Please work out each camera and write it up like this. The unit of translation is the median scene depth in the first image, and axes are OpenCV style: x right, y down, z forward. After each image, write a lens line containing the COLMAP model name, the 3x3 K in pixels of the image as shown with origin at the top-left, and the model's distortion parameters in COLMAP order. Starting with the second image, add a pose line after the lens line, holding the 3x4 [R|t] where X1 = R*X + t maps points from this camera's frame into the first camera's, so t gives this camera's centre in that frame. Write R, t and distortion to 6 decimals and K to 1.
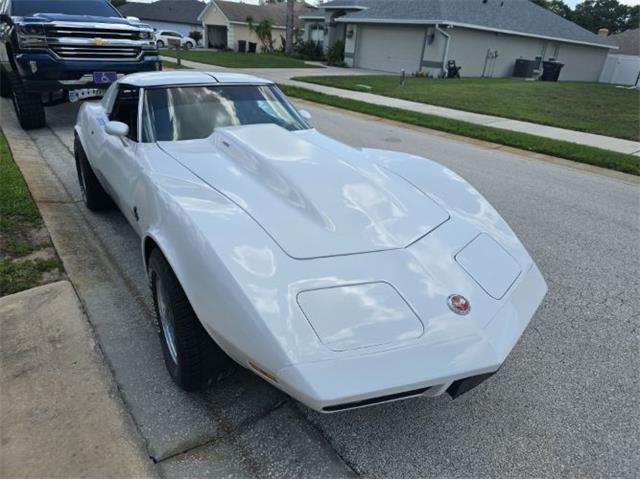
lens RADIAL K [[430.2, 0, 320.0], [0, 430.2, 240.0], [0, 0, 1]] dist [0.047757, -0.041874]
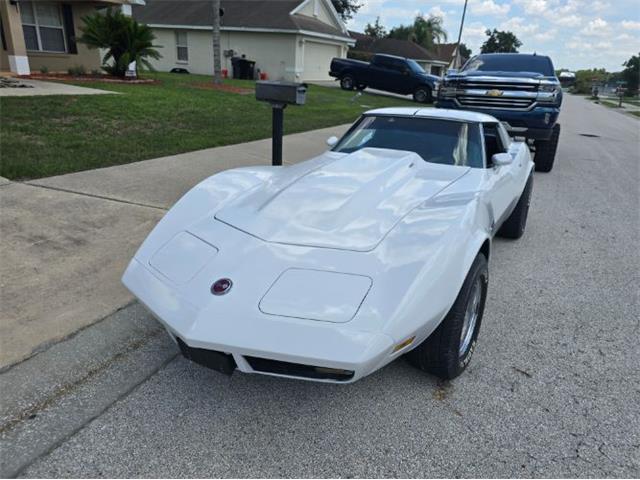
lens RADIAL K [[430.6, 0, 318.0], [0, 430.6, 237.4], [0, 0, 1]] dist [0.038446, -0.035502]
pose [[0.445797, 0.283566, -0.849032, 0.107270], [-0.393582, 0.913986, 0.098603, -0.013313], [0.803964, 0.290207, 0.519059, 0.047947]]
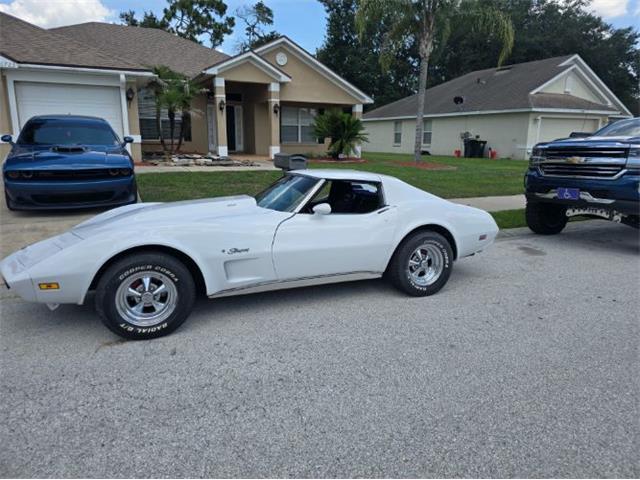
lens RADIAL K [[421.2, 0, 319.4], [0, 421.2, 235.3], [0, 0, 1]] dist [0.041470, -0.035254]
pose [[-0.174054, 0.141369, -0.974536, 0.173046], [-0.428188, 0.880322, 0.204177, -0.077692], [0.886769, 0.452823, -0.092691, 0.200109]]
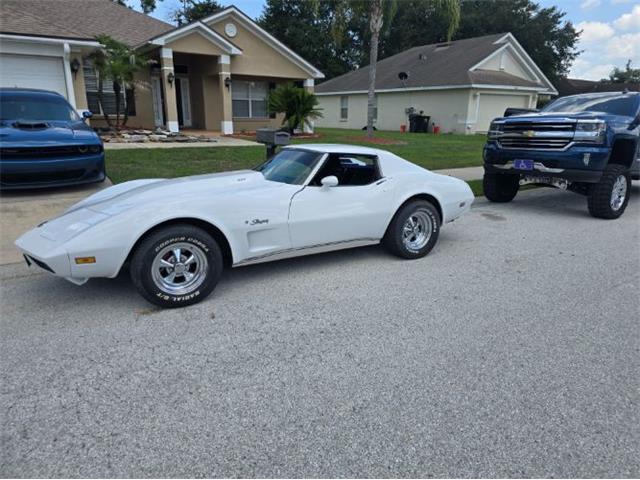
lens RADIAL K [[420.9, 0, 317.4], [0, 420.9, 236.1], [0, 0, 1]] dist [0.042655, -0.036811]
pose [[-0.041000, 0.201072, -0.978718, 0.191157], [-0.425474, 0.882778, 0.199185, -0.065036], [0.904041, 0.424586, 0.049357, 0.174989]]
